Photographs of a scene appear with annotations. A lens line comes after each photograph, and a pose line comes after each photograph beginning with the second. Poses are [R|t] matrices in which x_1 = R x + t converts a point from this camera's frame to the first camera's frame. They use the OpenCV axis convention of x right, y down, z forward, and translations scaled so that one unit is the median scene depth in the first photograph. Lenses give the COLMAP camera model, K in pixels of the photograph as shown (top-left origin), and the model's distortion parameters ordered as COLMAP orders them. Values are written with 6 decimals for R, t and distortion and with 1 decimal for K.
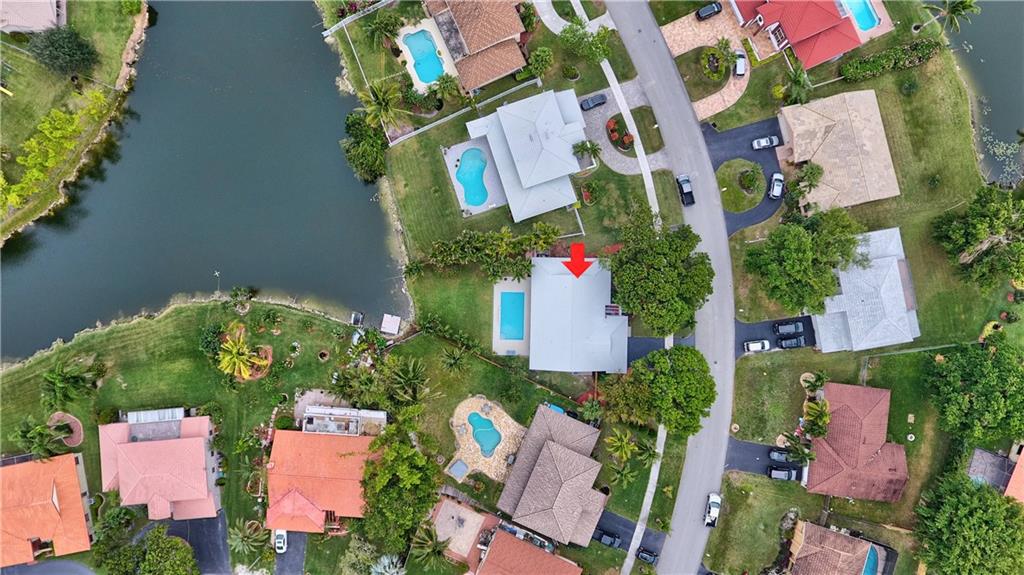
lens RADIAL K [[597.9, 0, 512.0], [0, 597.9, 287.5], [0, 0, 1]] dist [-0.007989, -0.000782]
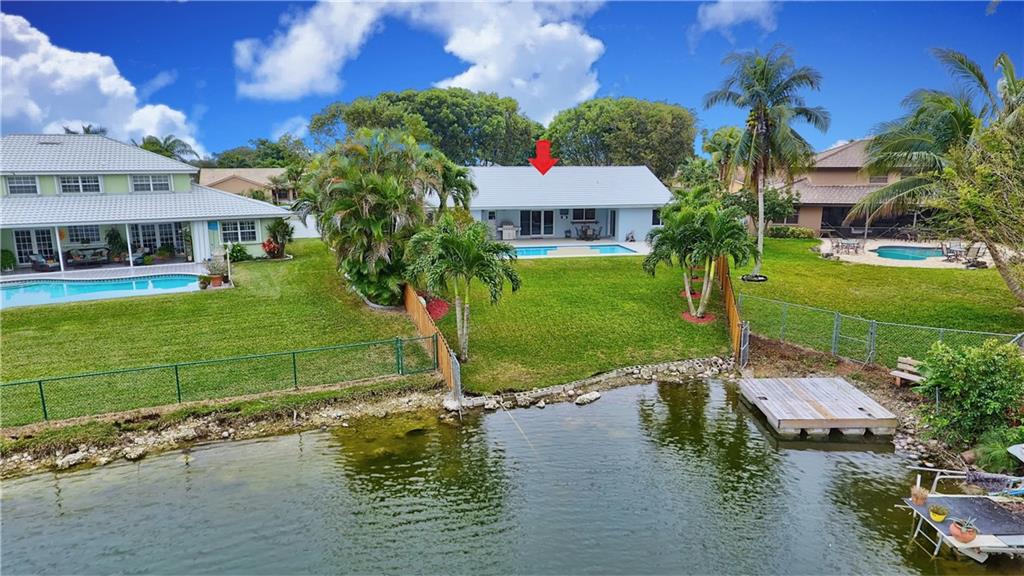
lens RADIAL K [[597.9, 0, 512.0], [0, 597.9, 288.0], [0, 0, 1]] dist [-0.007989, -0.000782]
pose [[-0.174009, -0.201873, 0.963830, -0.342867], [0.984448, -0.011680, 0.175285, -0.046876], [-0.024128, 0.979342, 0.200766, 0.954882]]
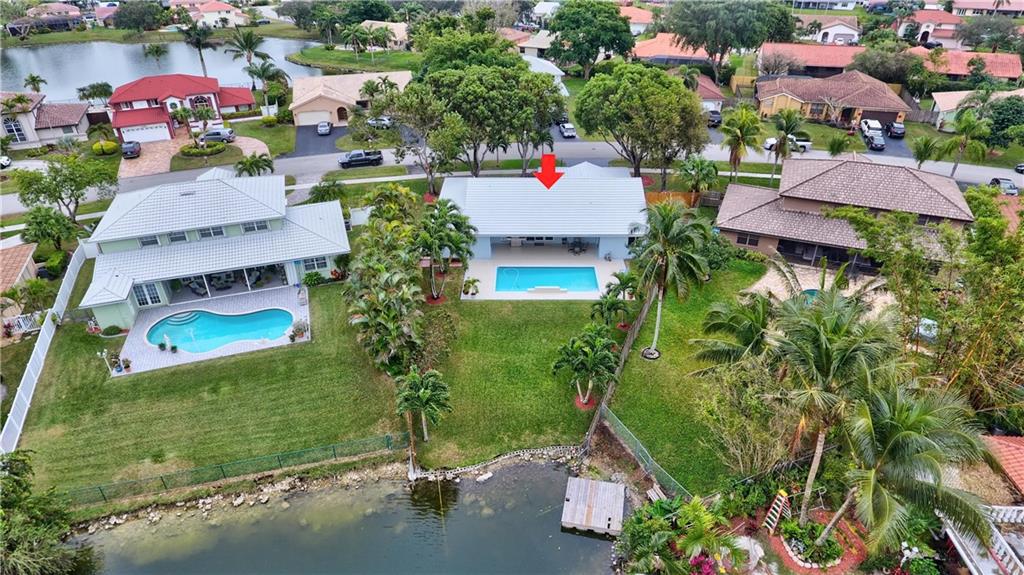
lens RADIAL K [[597.9, 0, 512.0], [0, 597.9, 287.5], [0, 0, 1]] dist [-0.007989, -0.000782]
pose [[0.000555, -0.516530, 0.856269, -0.410839], [0.999868, 0.014187, 0.007910, 0.015971], [-0.016234, 0.856151, 0.516470, 0.763909]]
